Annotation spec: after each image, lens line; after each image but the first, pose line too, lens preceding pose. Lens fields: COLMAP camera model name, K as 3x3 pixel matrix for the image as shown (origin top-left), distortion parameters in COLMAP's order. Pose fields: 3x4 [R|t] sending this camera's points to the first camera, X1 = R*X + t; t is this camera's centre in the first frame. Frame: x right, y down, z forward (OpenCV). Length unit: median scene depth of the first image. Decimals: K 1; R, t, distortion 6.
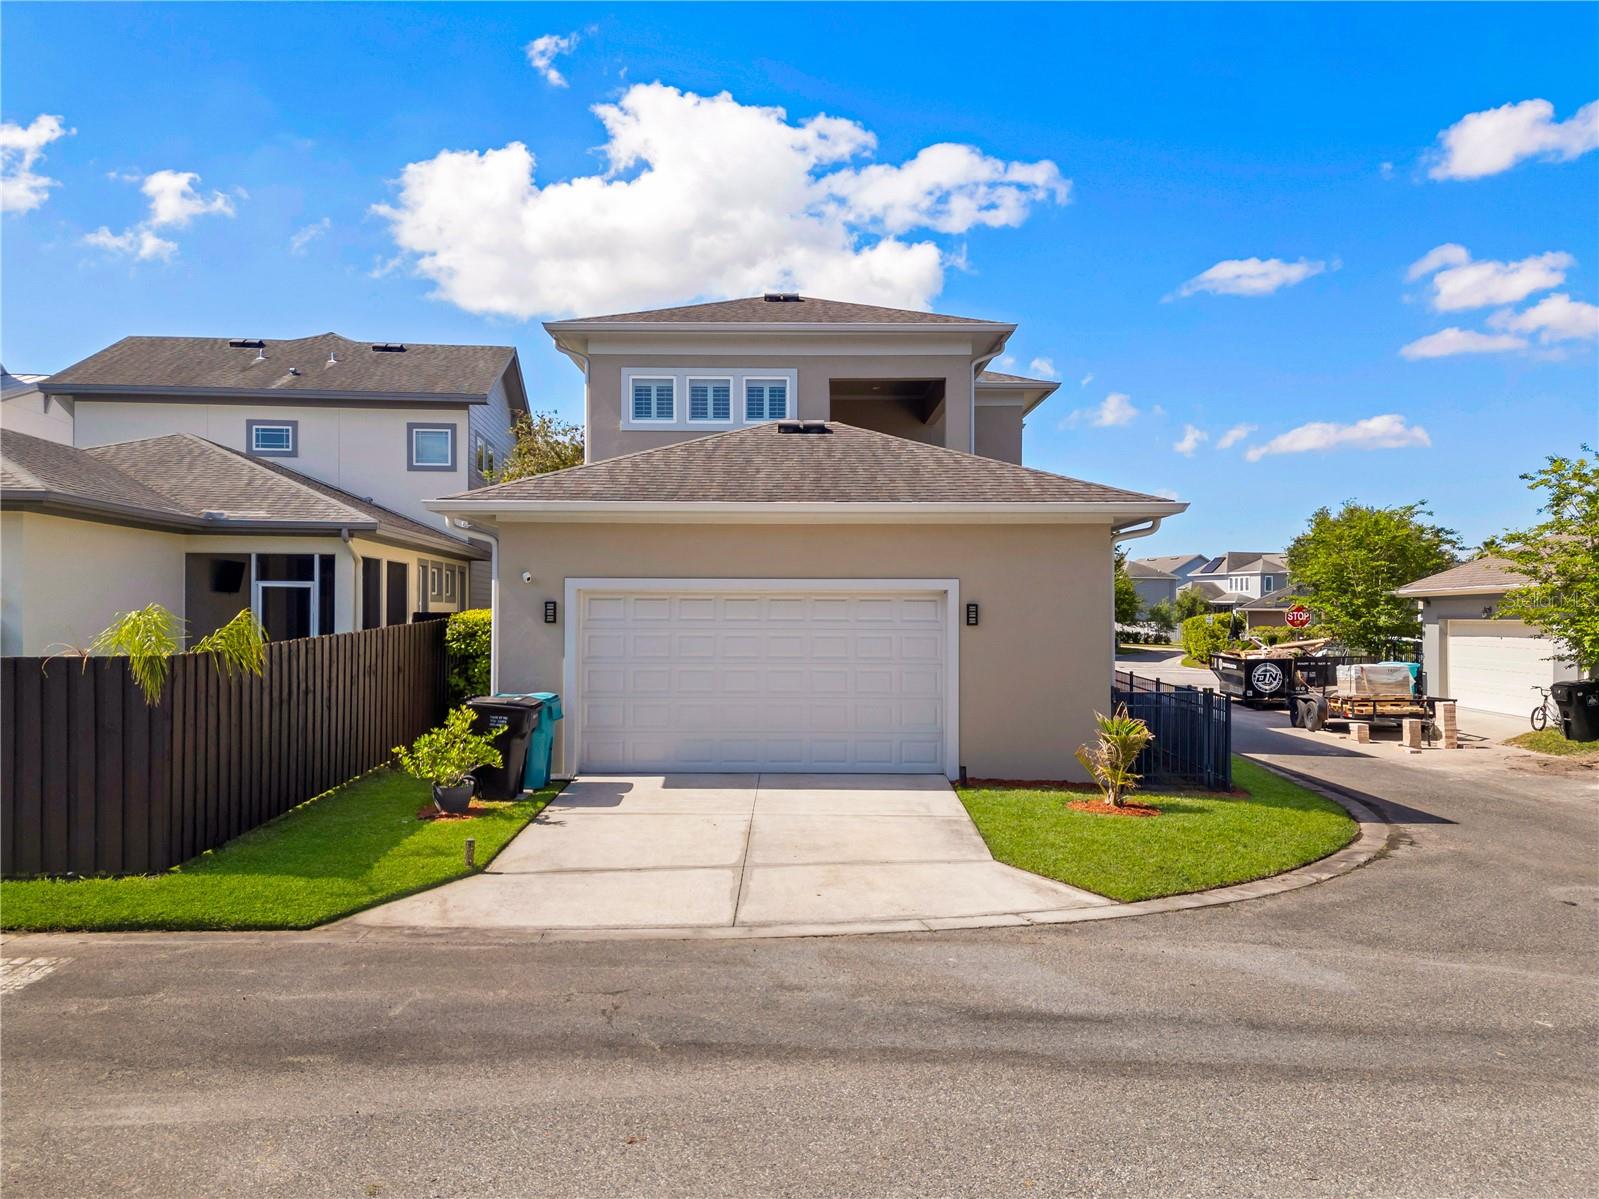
lens RADIAL K [[1133.2, 0, 804.5], [0, 1133.2, 617.6], [0, 0, 1]] dist [0.047614, -0.031444]
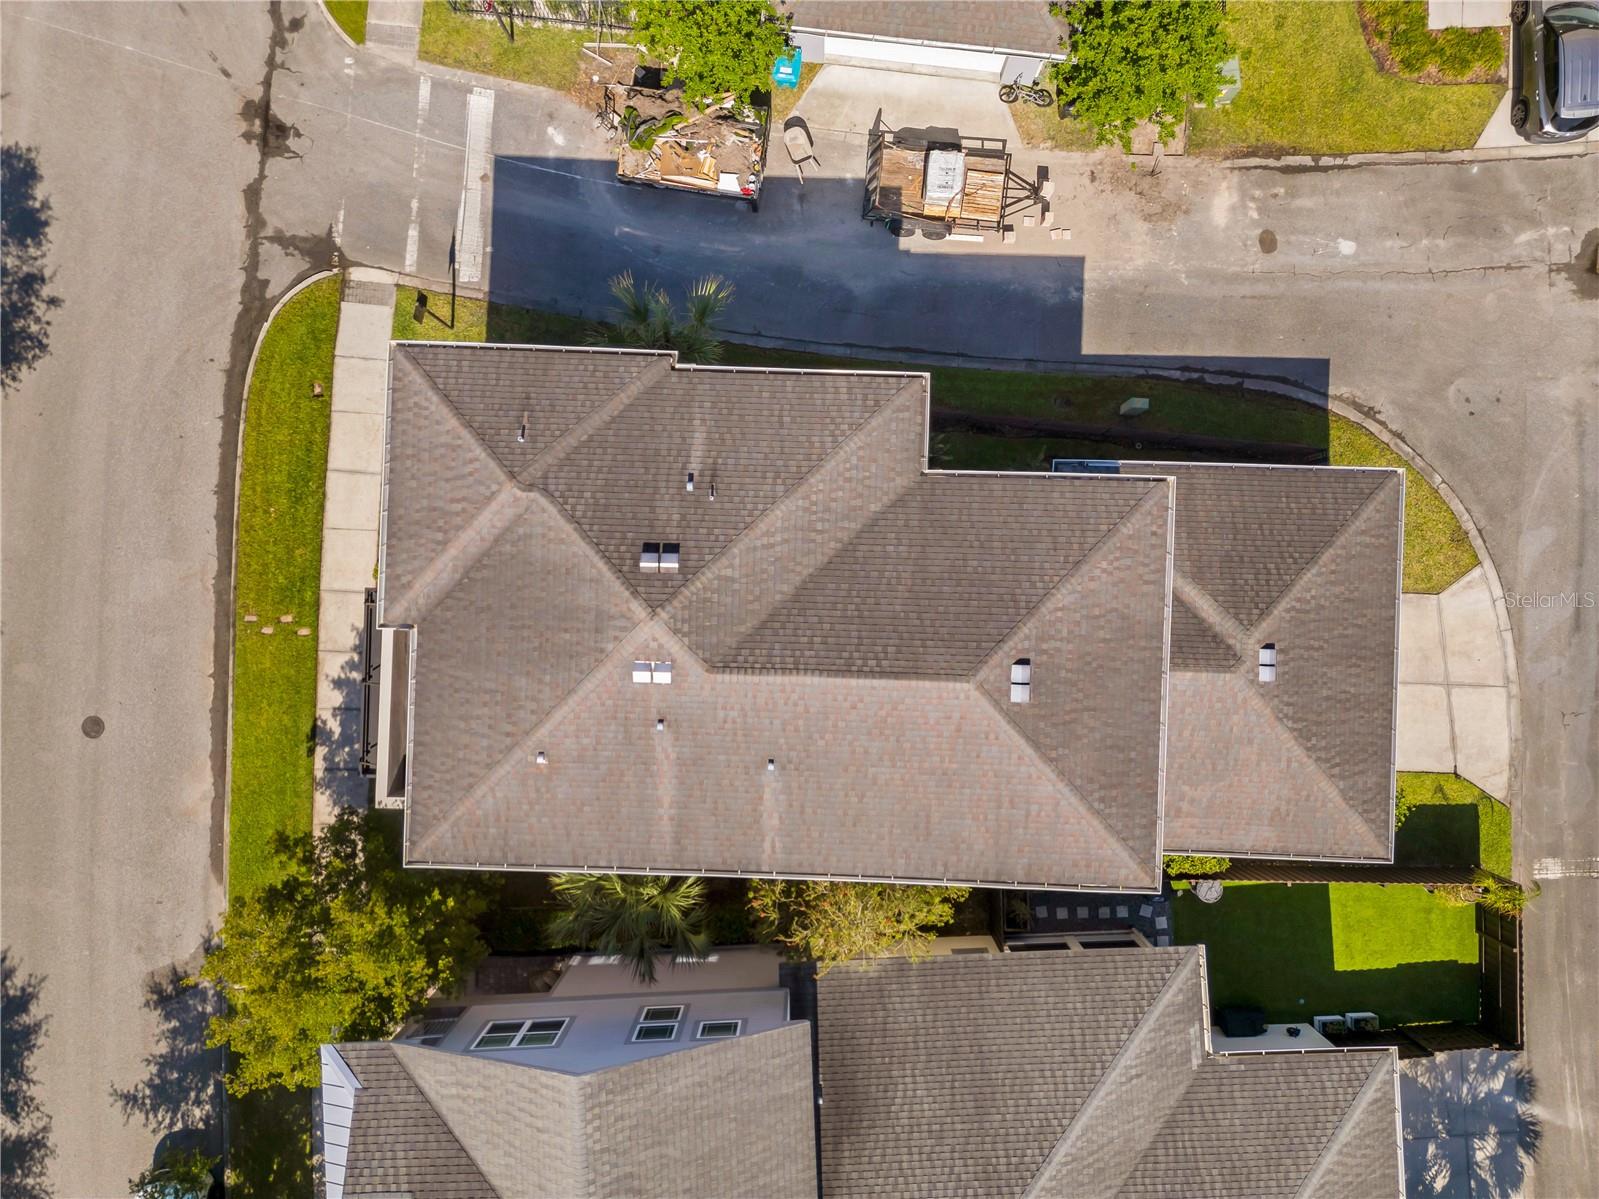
lens RADIAL K [[1124.5, 0, 803.7], [0, 1124.5, 600.8], [0, 0, 1]] dist [0.060761, -0.047837]
pose [[0.042264, -0.999104, 0.002024, 0.088597], [0.000160, 0.002032, 0.999998, -2.810618], [-0.999106, -0.042264, 0.000245, 2.776721]]
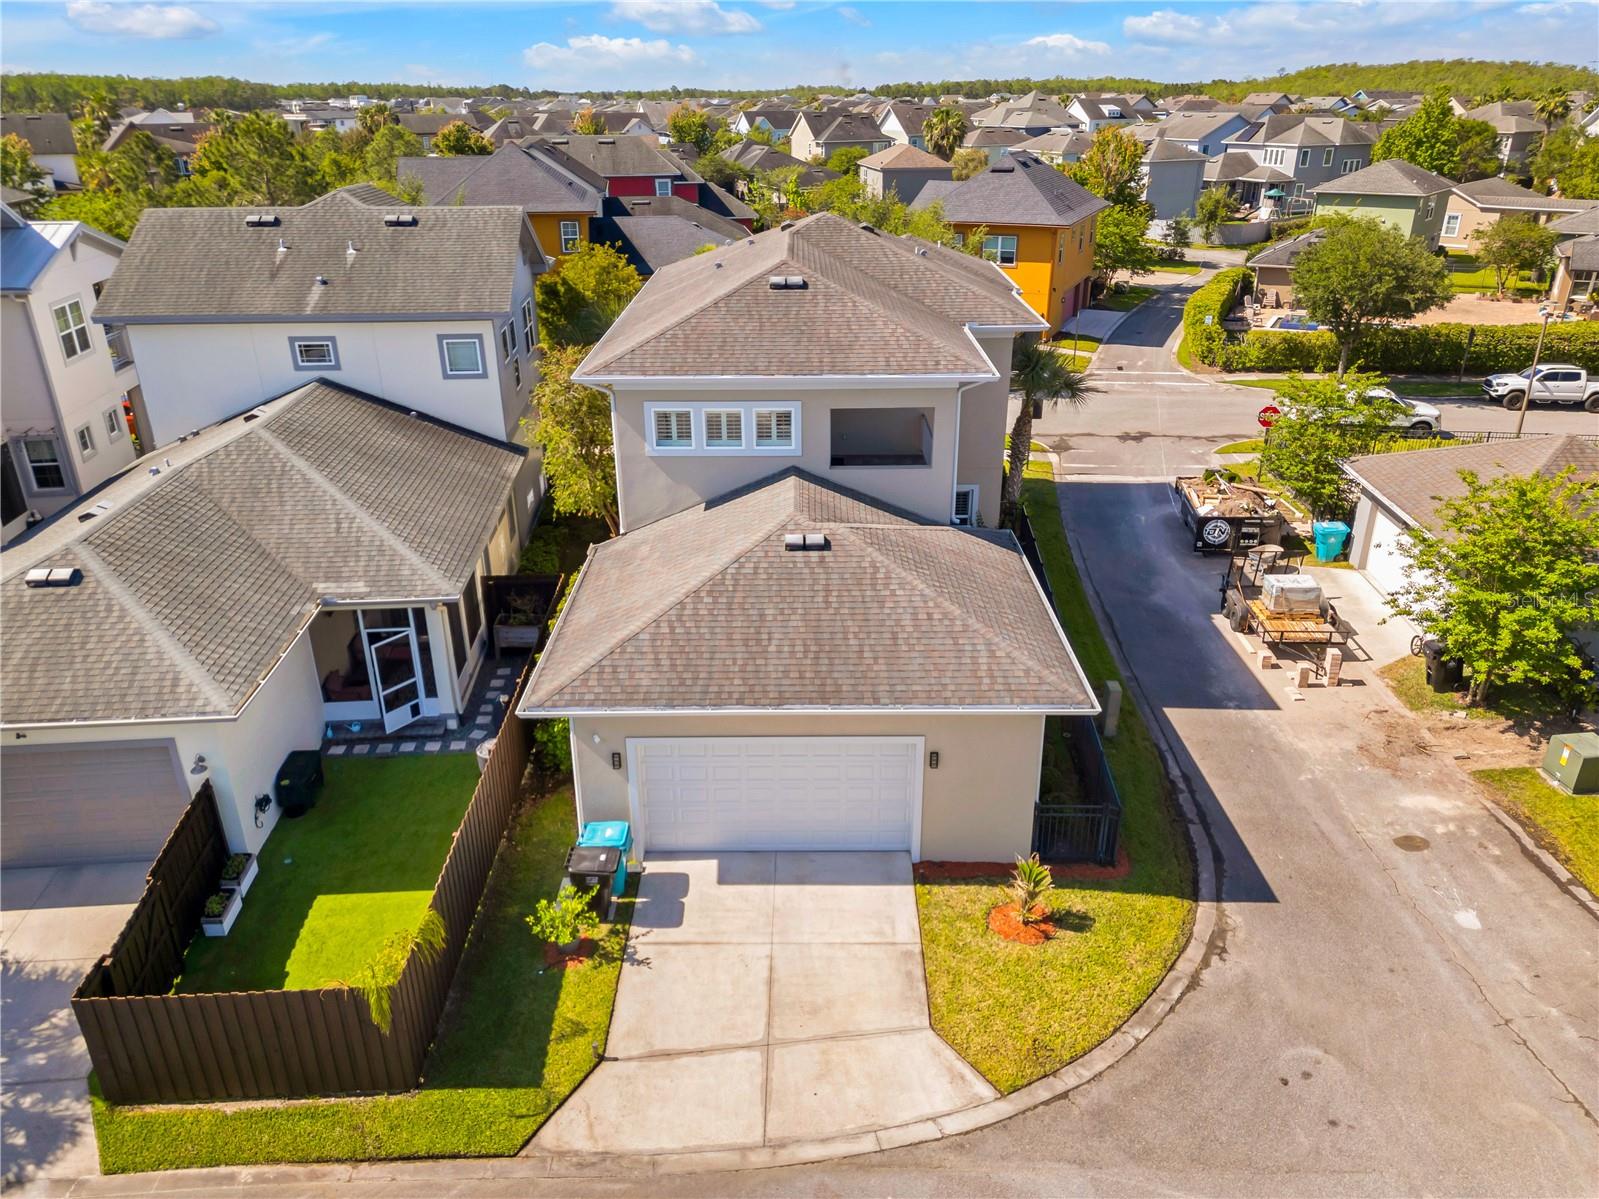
lens RADIAL K [[1124.5, 0, 803.7], [0, 1124.5, 600.8], [0, 0, 1]] dist [0.060761, -0.047837]
pose [[0.999932, -0.003031, -0.011283, 0.015815], [0.007475, 0.908205, 0.418458, -1.041051], [0.008978, -0.418514, 0.908166, -0.172564]]
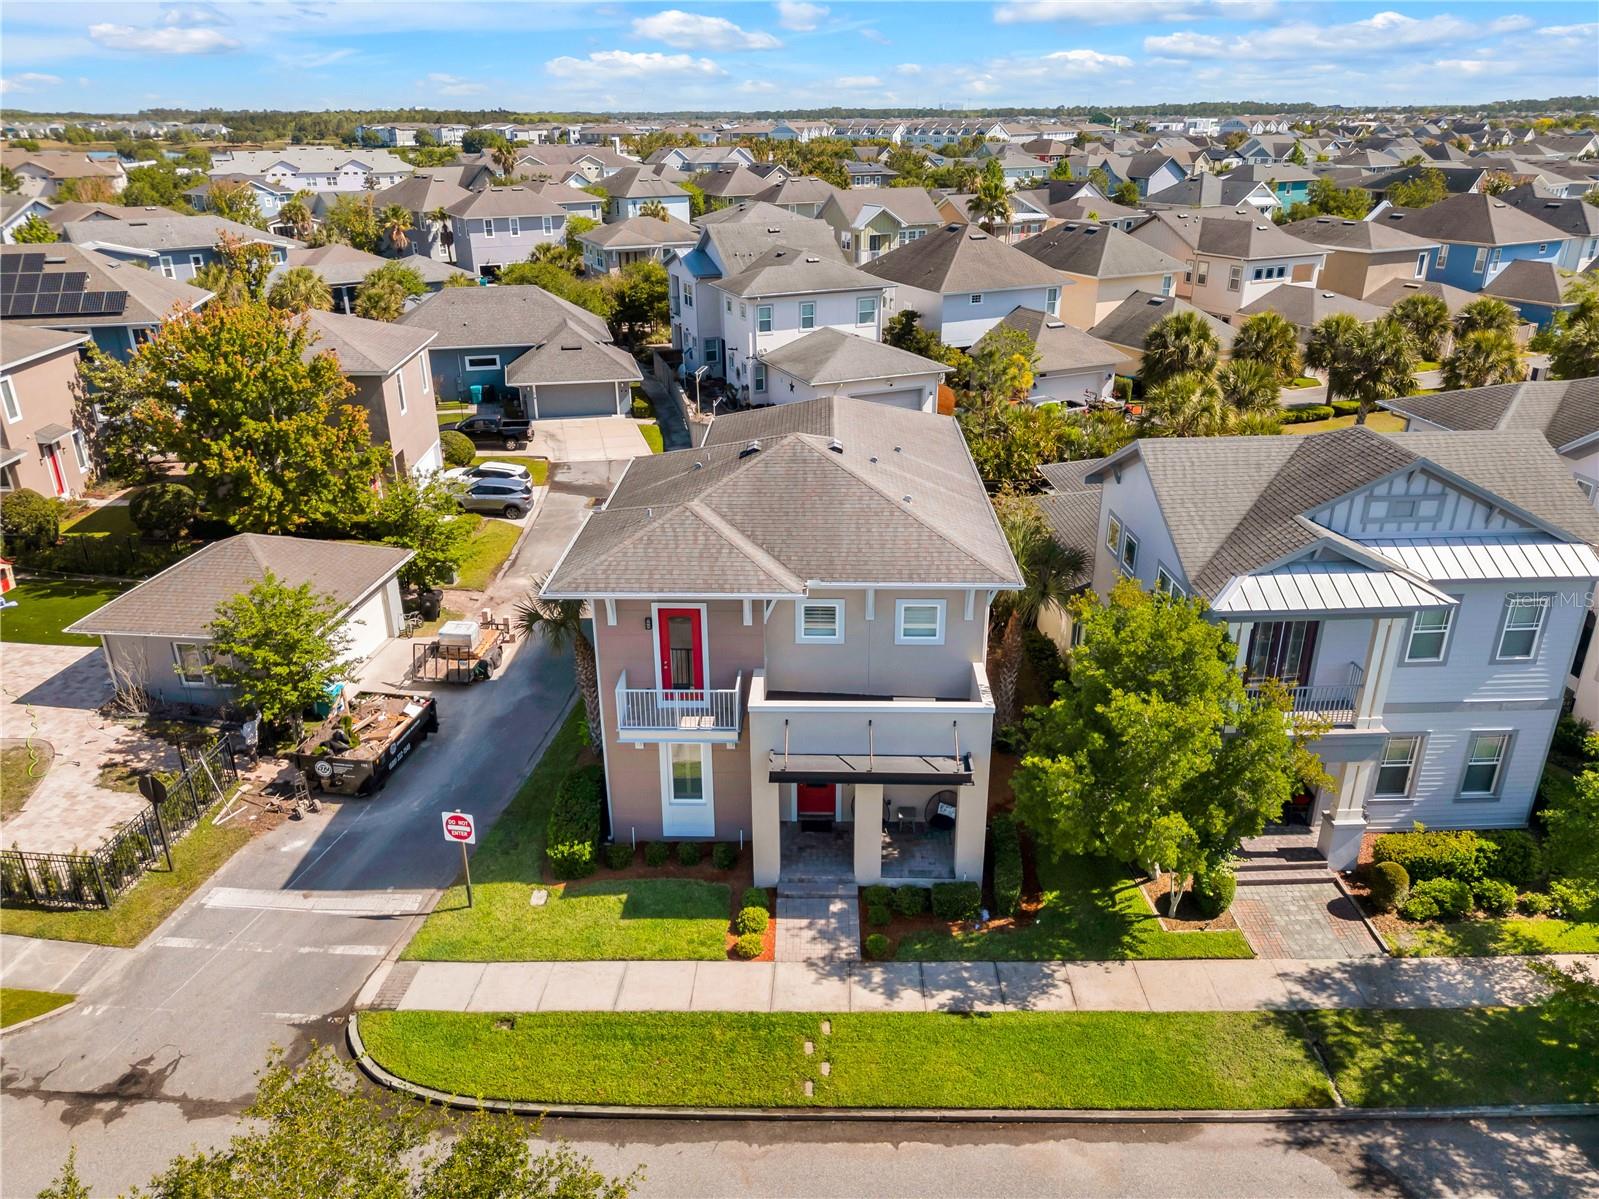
lens RADIAL K [[1133.2, 0, 804.5], [0, 1133.2, 617.6], [0, 0, 1]] dist [0.047614, -0.031444]
pose [[-0.999343, -0.009967, 0.034852, -0.075349], [0.004637, 0.918403, 0.395619, -1.421636], [-0.035951, 0.395521, -0.917753, 5.903701]]
